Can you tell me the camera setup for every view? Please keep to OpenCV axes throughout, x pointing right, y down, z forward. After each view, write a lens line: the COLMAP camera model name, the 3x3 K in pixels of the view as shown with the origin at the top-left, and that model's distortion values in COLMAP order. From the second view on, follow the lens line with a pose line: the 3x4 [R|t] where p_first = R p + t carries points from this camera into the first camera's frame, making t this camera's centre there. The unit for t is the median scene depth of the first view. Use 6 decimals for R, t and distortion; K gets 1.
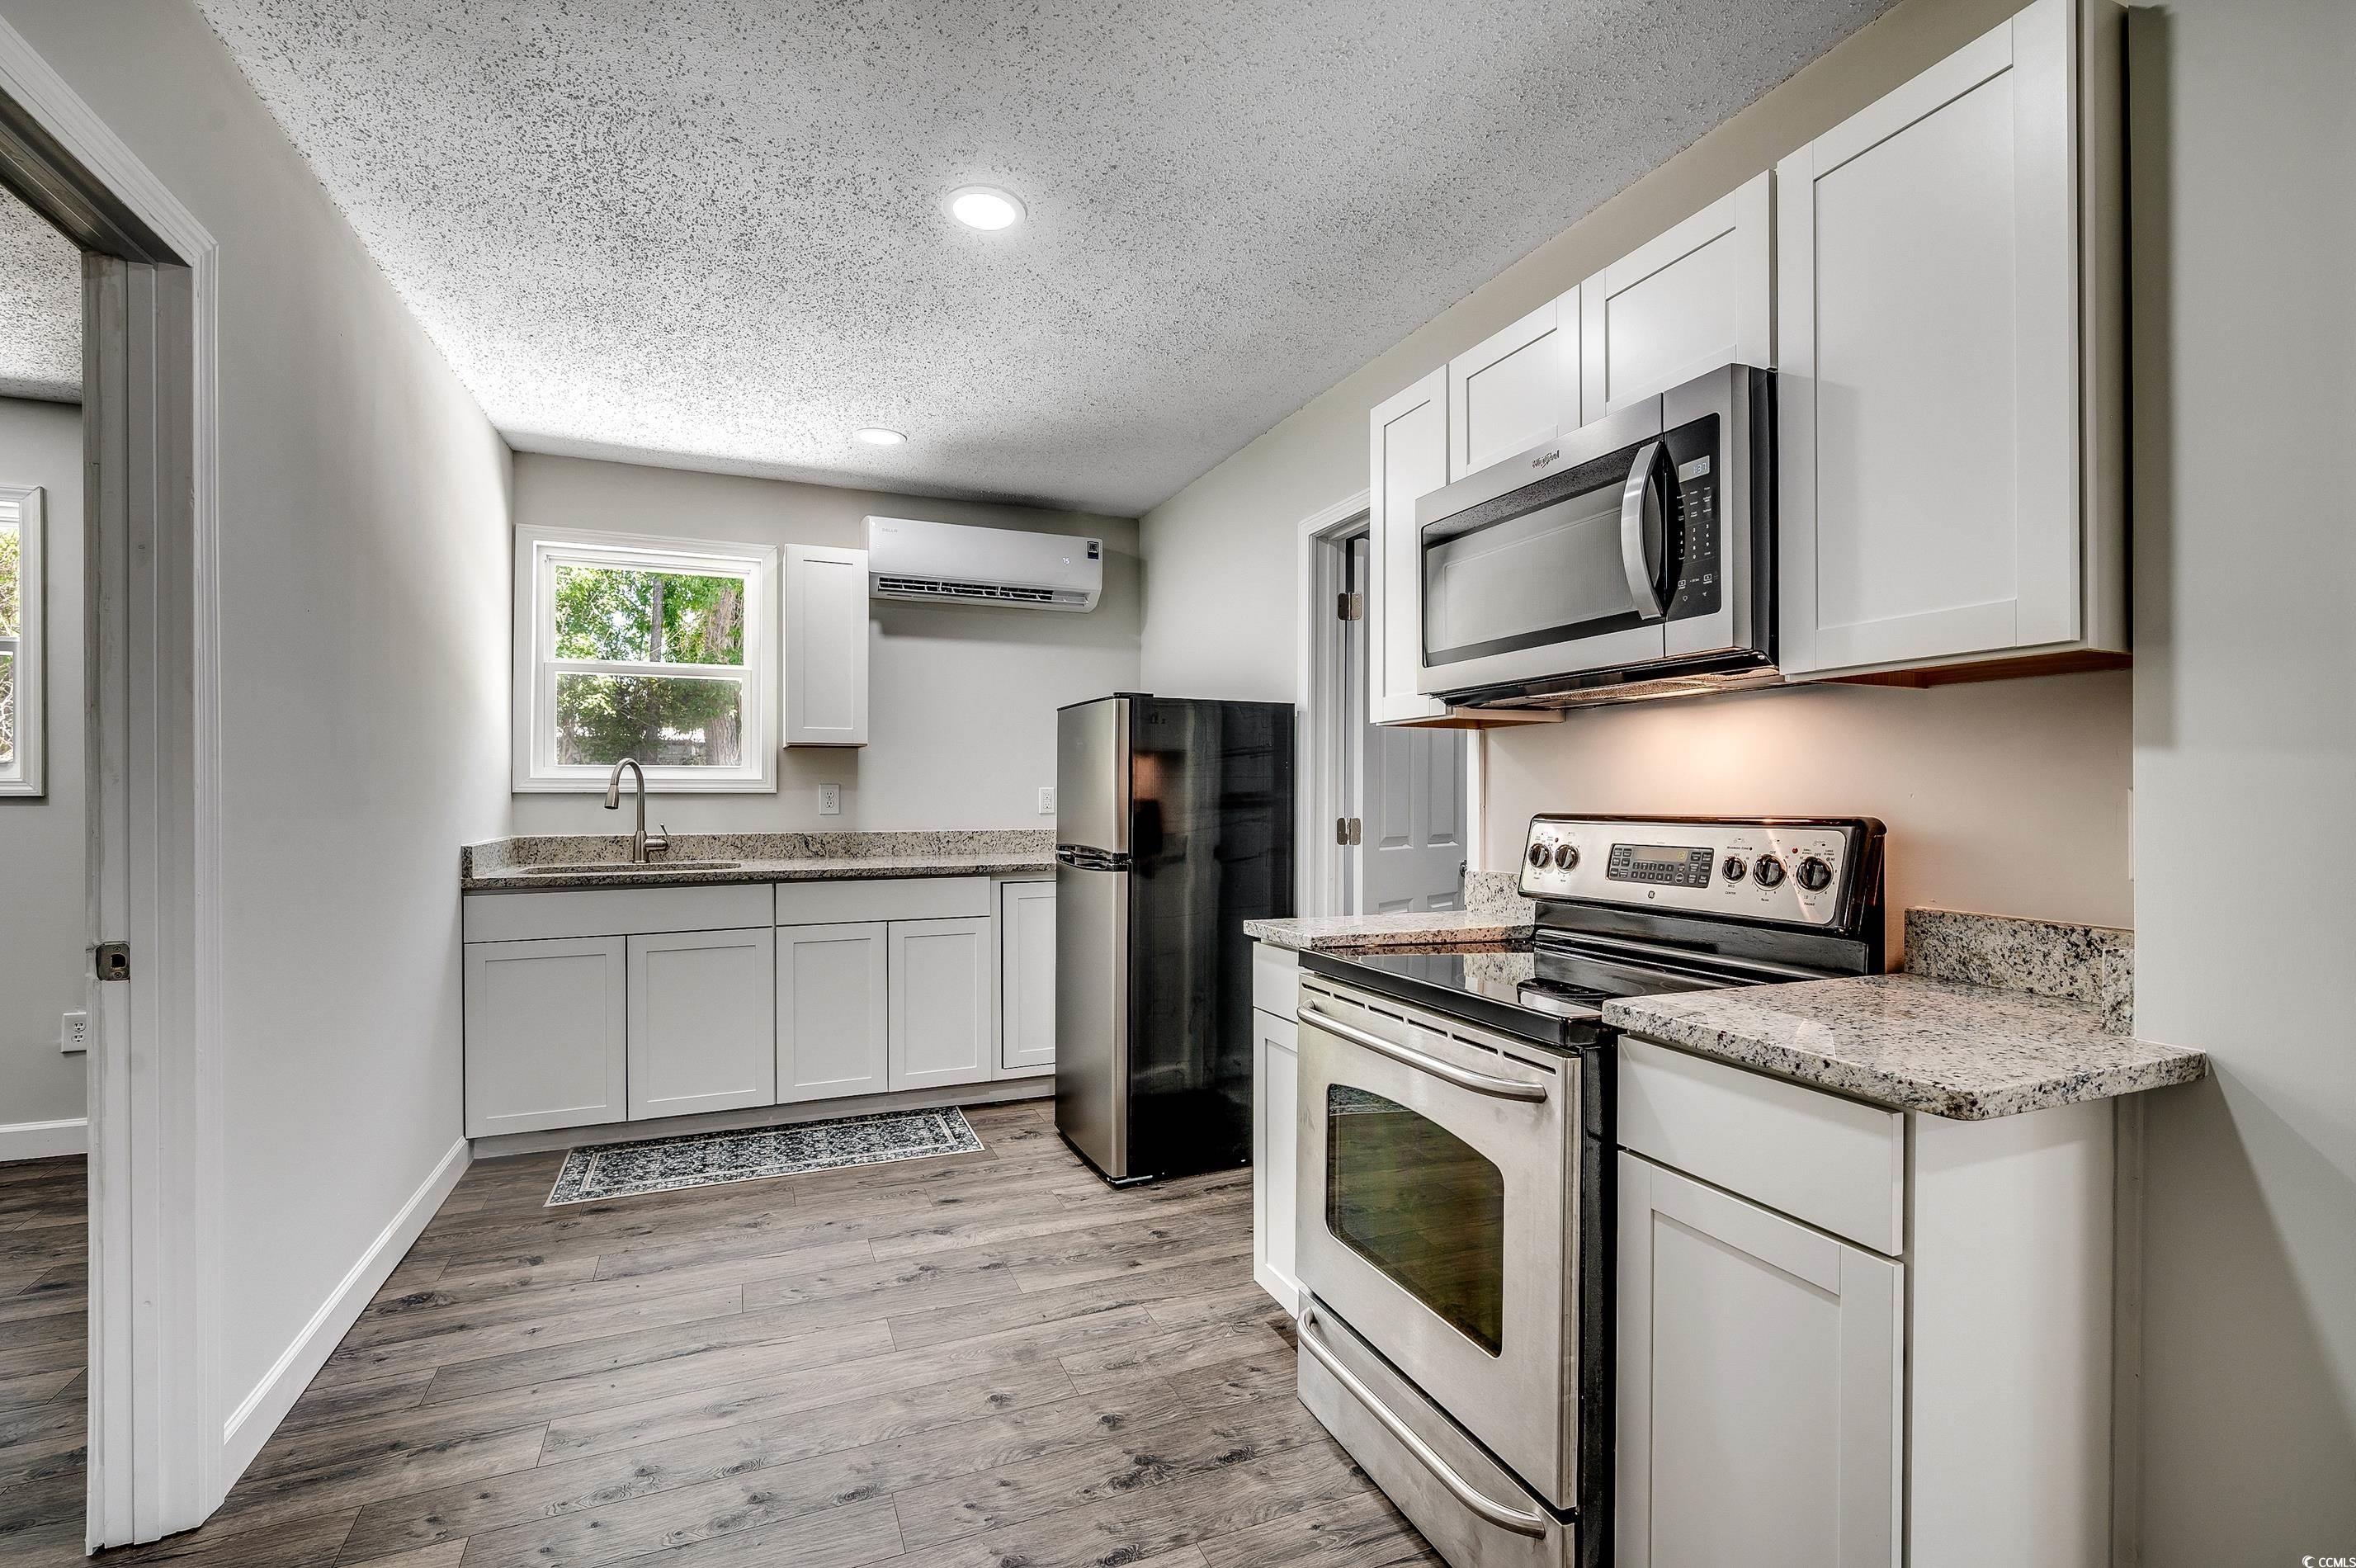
lens RADIAL K [[1049.4, 0, 1182.4], [0, 1049.4, 787.0], [0, 0, 1]] dist [0.001213, 0.000033]
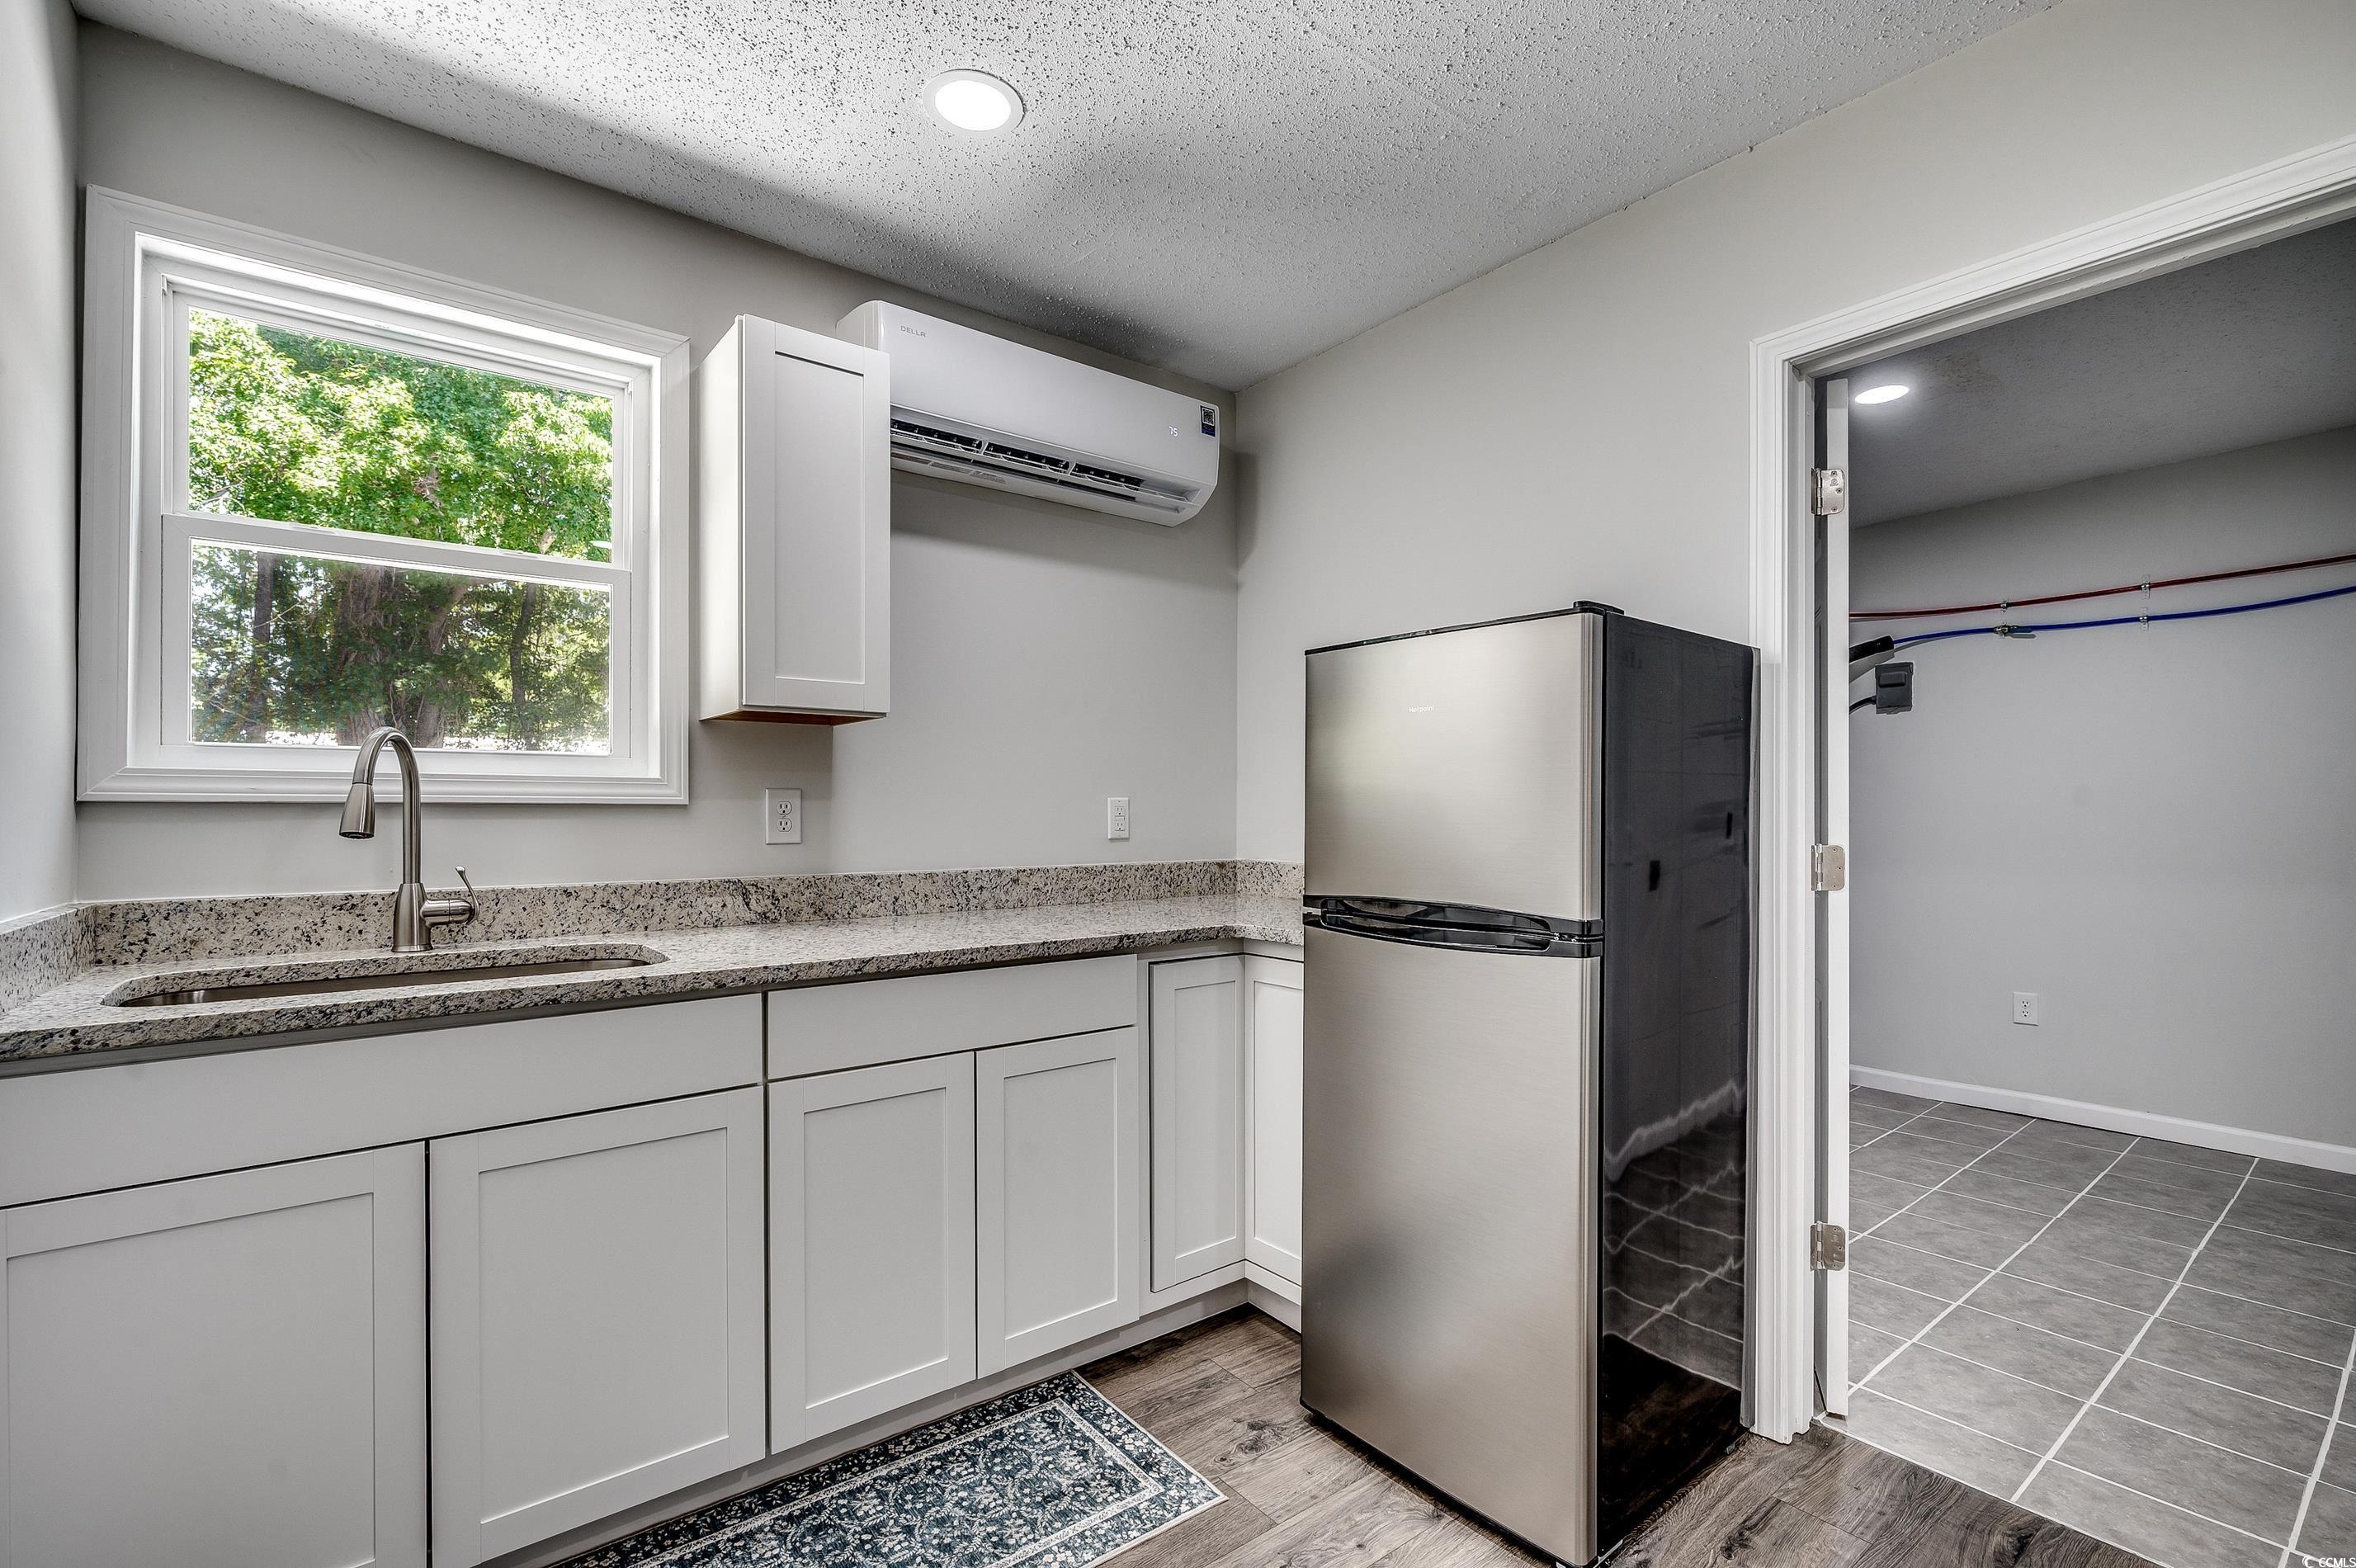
lens RADIAL K [[1049.4, 0, 1178.0], [0, 1049.4, 803.7], [0, 0, 1]] dist [0.001213, 0.000033]
pose [[0.965411, 0.000689, 0.260732, -0.306619], [-0.000592, 1.000000, -0.000449, 0.005808], [-0.260732, 0.000279, 0.965411, 0.452878]]
